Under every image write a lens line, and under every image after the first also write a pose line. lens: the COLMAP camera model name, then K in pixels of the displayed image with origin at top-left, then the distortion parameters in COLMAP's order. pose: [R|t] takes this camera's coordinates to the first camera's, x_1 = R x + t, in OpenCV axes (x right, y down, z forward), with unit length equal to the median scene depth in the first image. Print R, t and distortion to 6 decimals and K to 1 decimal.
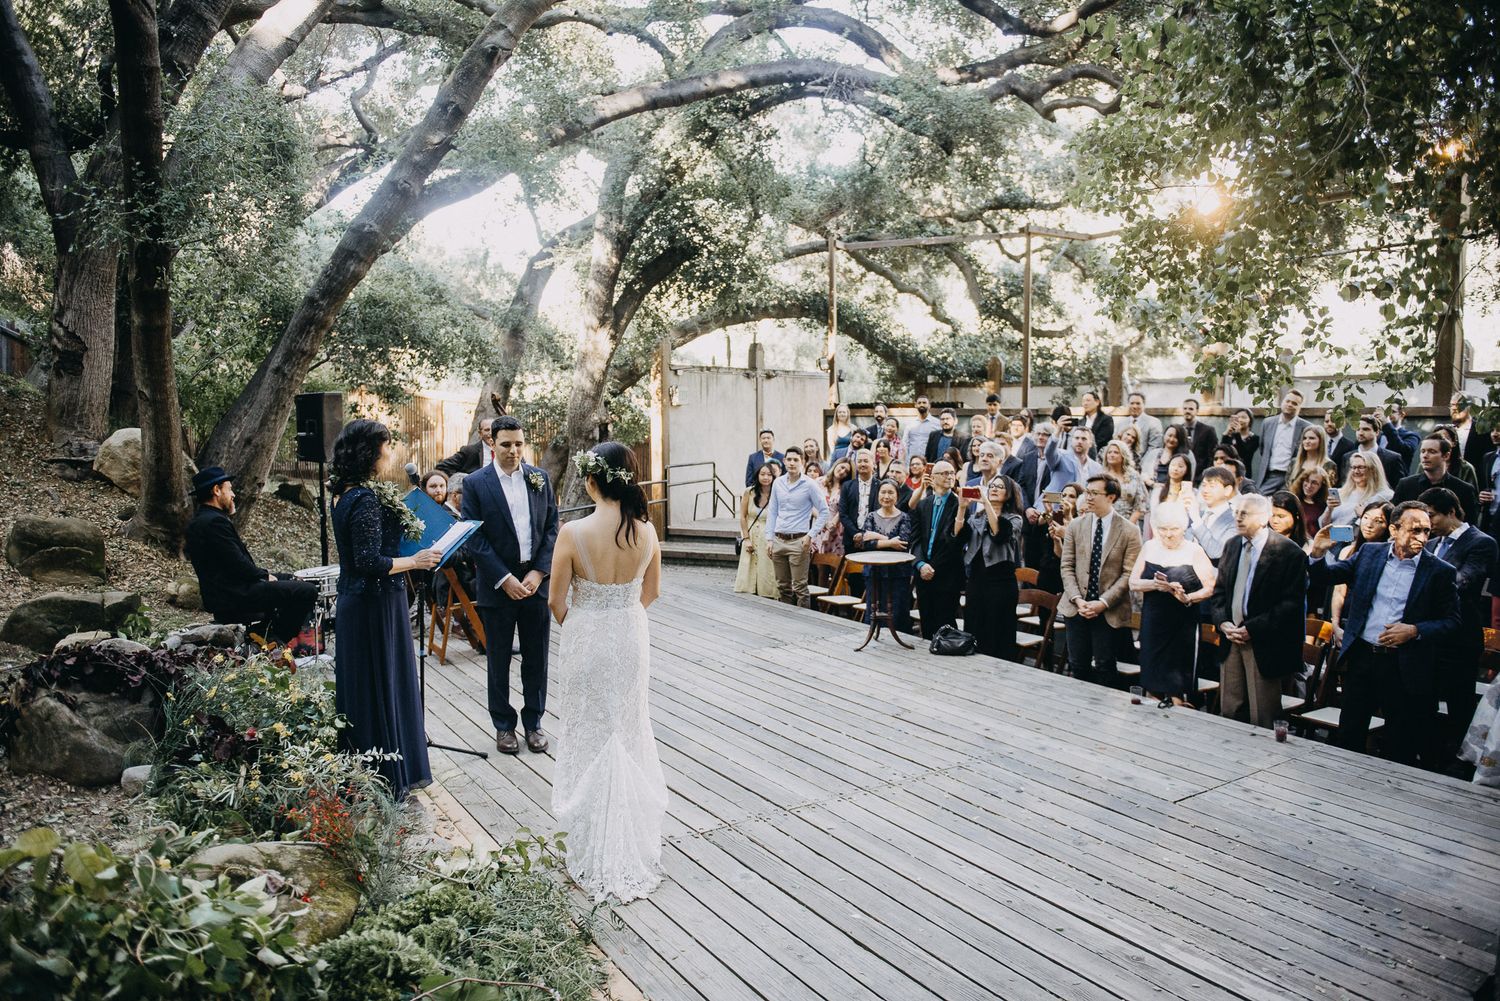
lens RADIAL K [[1025.7, 0, 758.0], [0, 1025.7, 498.9], [0, 0, 1]] dist [-0.052276, 0.001834]
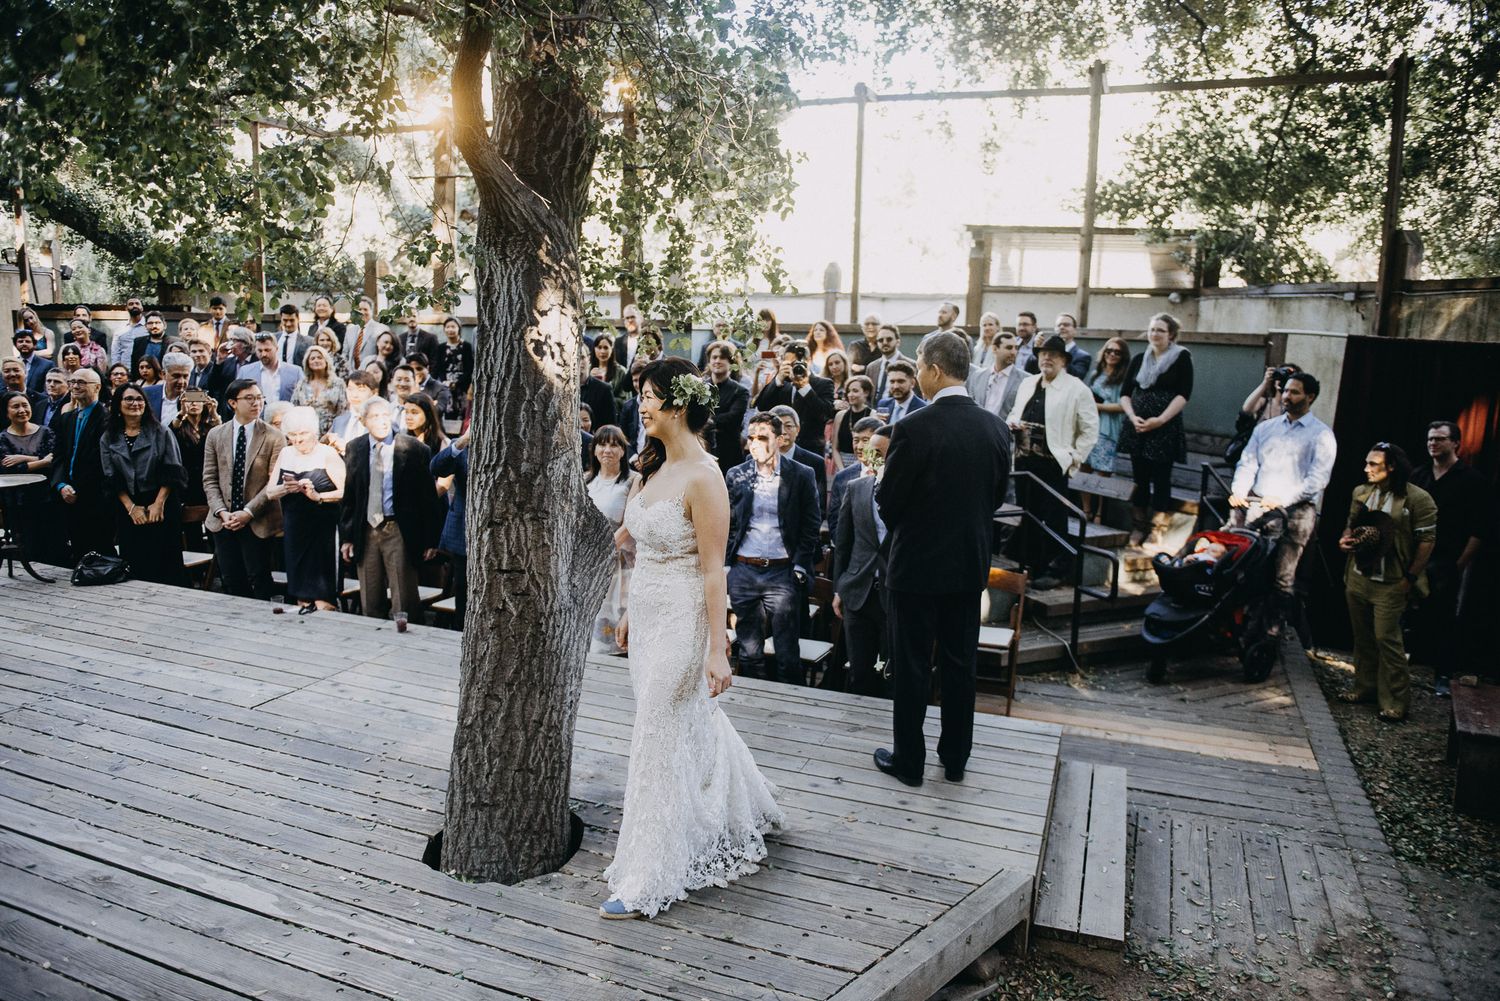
lens RADIAL K [[1025.7, 0, 758.0], [0, 1025.7, 498.9], [0, 0, 1]] dist [-0.052276, 0.001834]
pose [[0.814372, -0.071819, 0.575882, 0.179564], [0.022524, 0.995477, 0.092295, 0.010698], [-0.579906, -0.062191, 0.812306, -0.055270]]
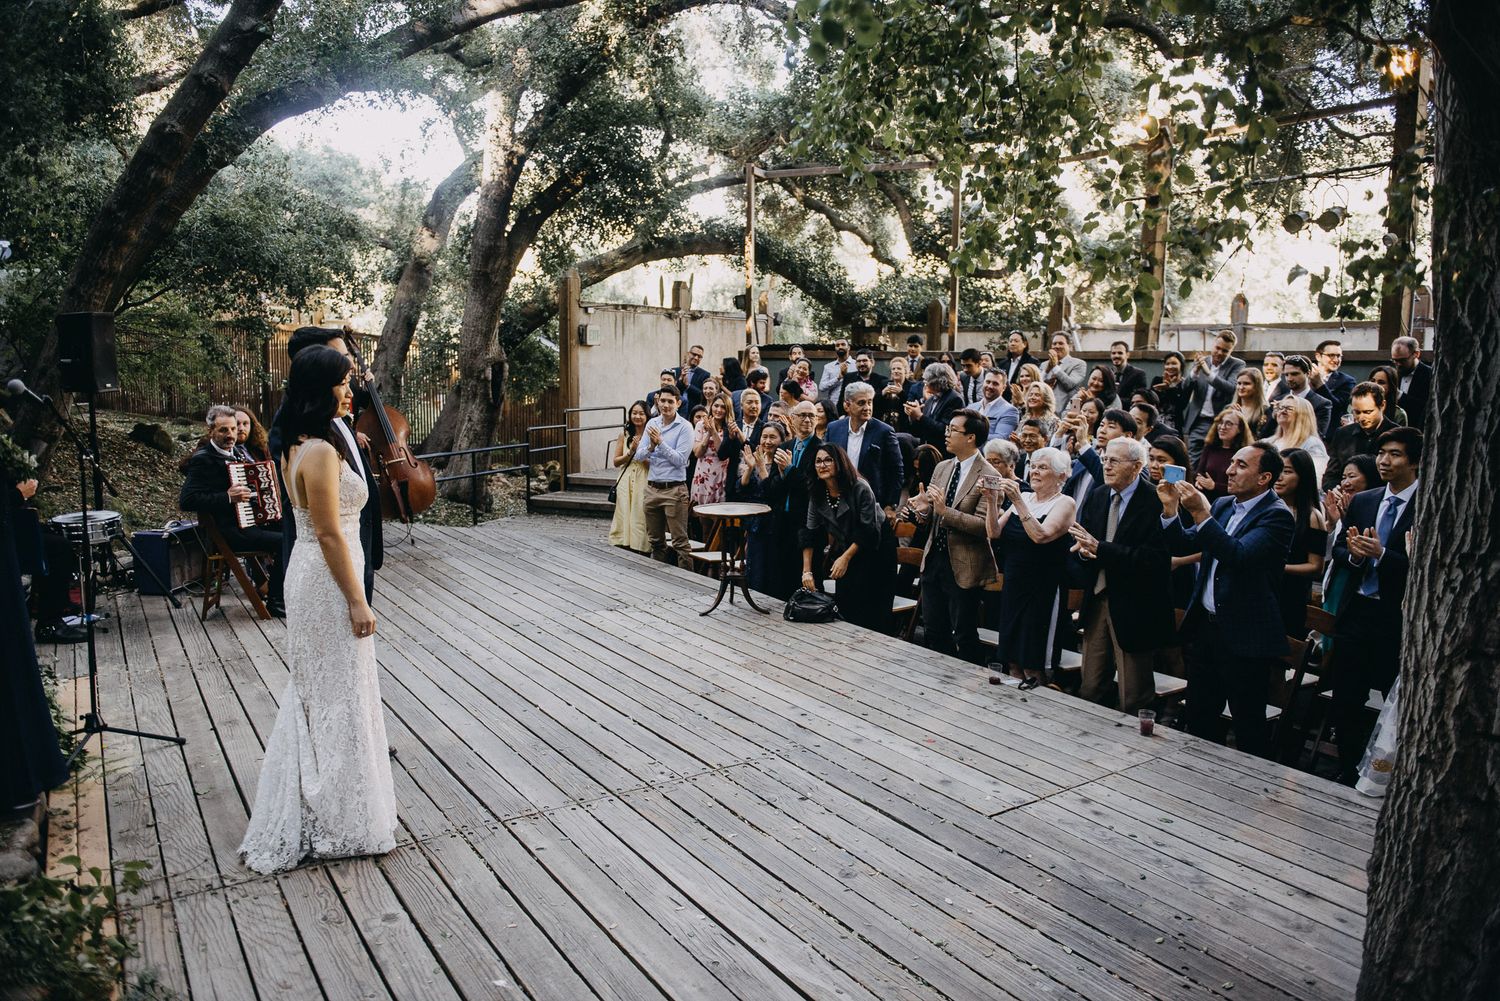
lens RADIAL K [[1025.7, 0, 758.0], [0, 1025.7, 498.9], [0, 0, 1]] dist [-0.052276, 0.001834]
pose [[0.999769, 0.010622, 0.018698, 0.145155], [-0.011459, 0.998910, 0.045257, 0.010052], [-0.018197, -0.045461, 0.998800, 0.145531]]
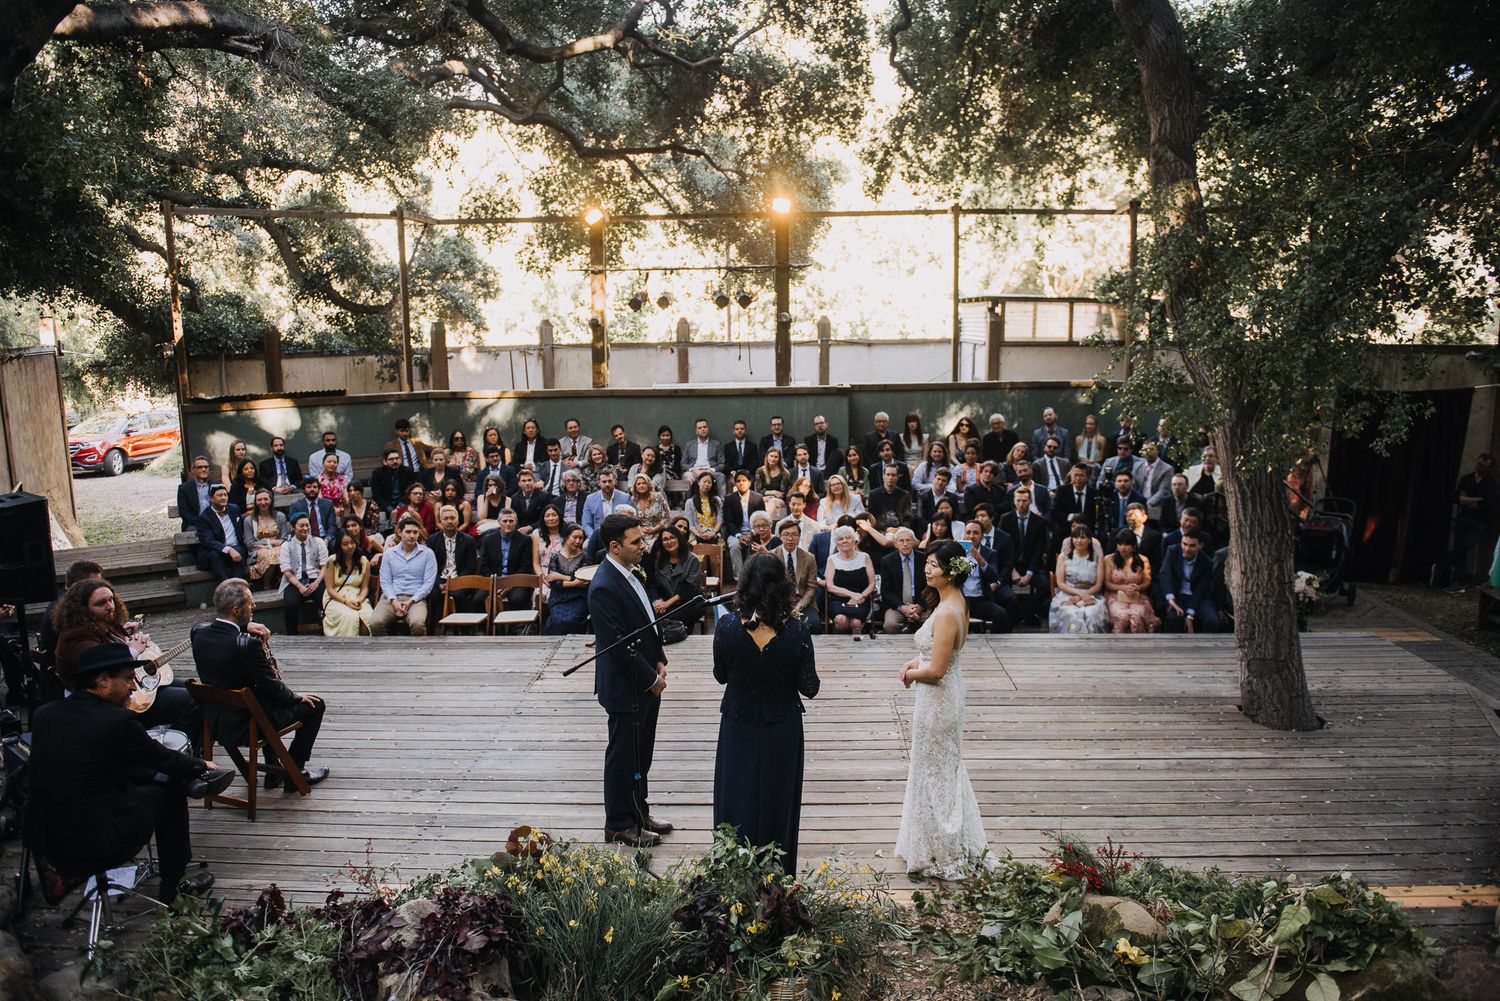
lens RADIAL K [[1025.7, 0, 758.0], [0, 1025.7, 498.9], [0, 0, 1]] dist [-0.052276, 0.001834]
pose [[0.581743, -0.145299, 0.800289, -0.756886], [0.082049, 0.989379, 0.119987, -0.161831], [-0.809223, -0.004139, 0.587486, 0.260278]]
